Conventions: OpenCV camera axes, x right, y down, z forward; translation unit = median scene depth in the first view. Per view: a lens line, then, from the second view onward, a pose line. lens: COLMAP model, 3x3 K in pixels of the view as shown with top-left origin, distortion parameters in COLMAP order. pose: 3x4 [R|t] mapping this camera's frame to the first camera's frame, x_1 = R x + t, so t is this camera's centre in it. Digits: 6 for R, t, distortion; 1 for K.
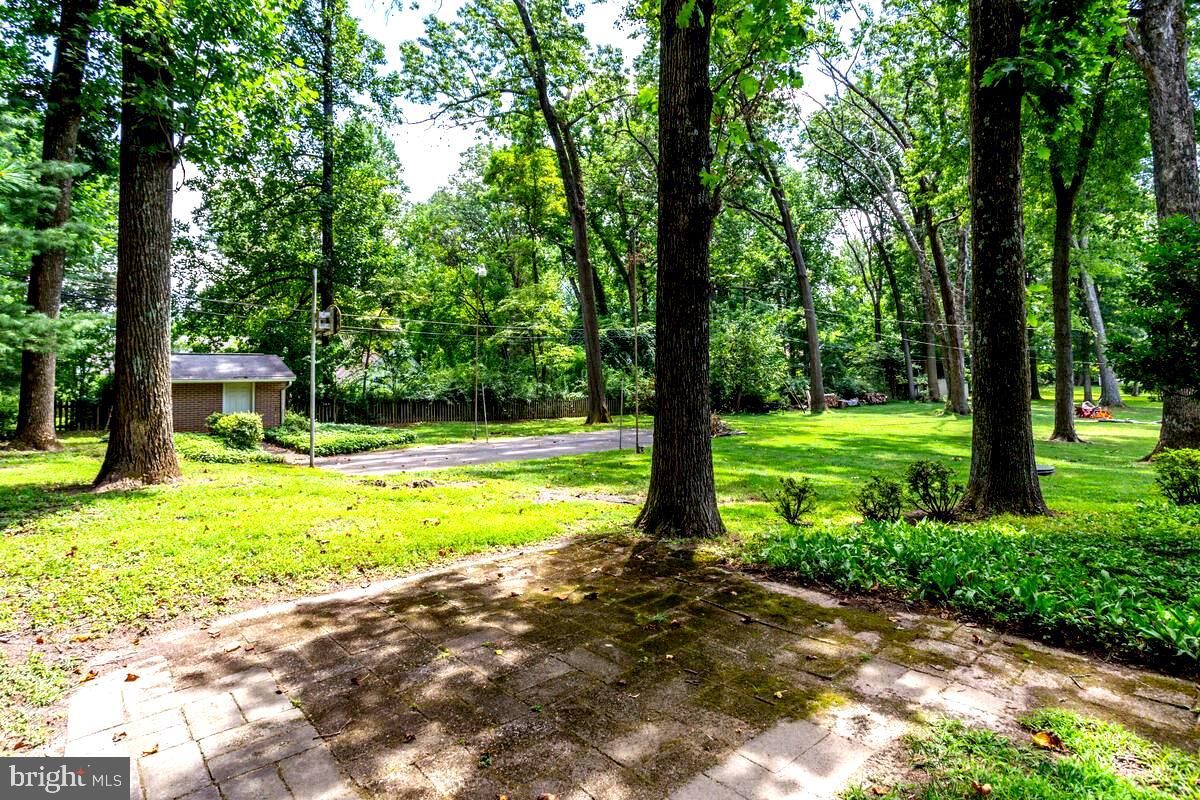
lens RADIAL K [[585.0, 0, 593.9], [0, 585.0, 401.1], [0, 0, 1]] dist [-0.043703, 0.027412]
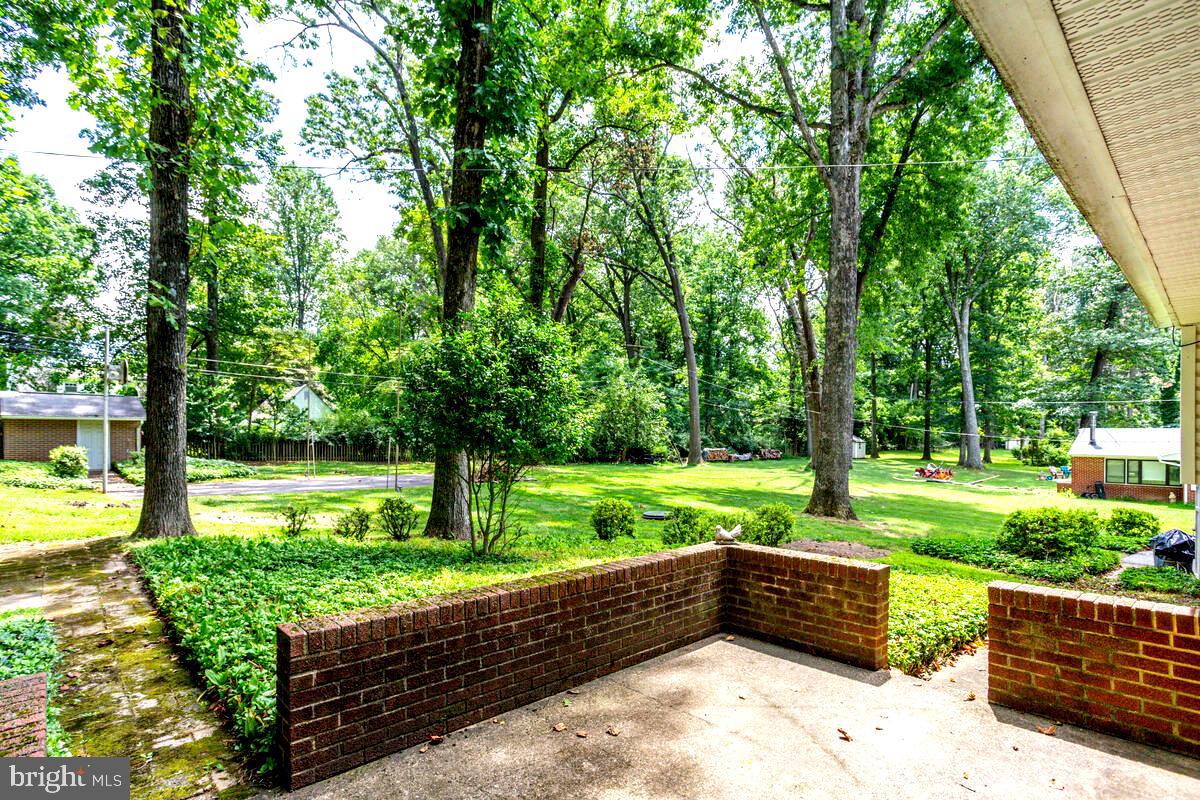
lens RADIAL K [[568.7, 0, 599.5], [0, 568.7, 483.4], [0, 0, 1]] dist [-0.001643, -0.000092]
pose [[0.999308, 0.035776, 0.010131, 0.217880], [-0.036350, 0.997308, 0.063690, -0.008450], [-0.007825, -0.064014, 0.997918, -0.077187]]
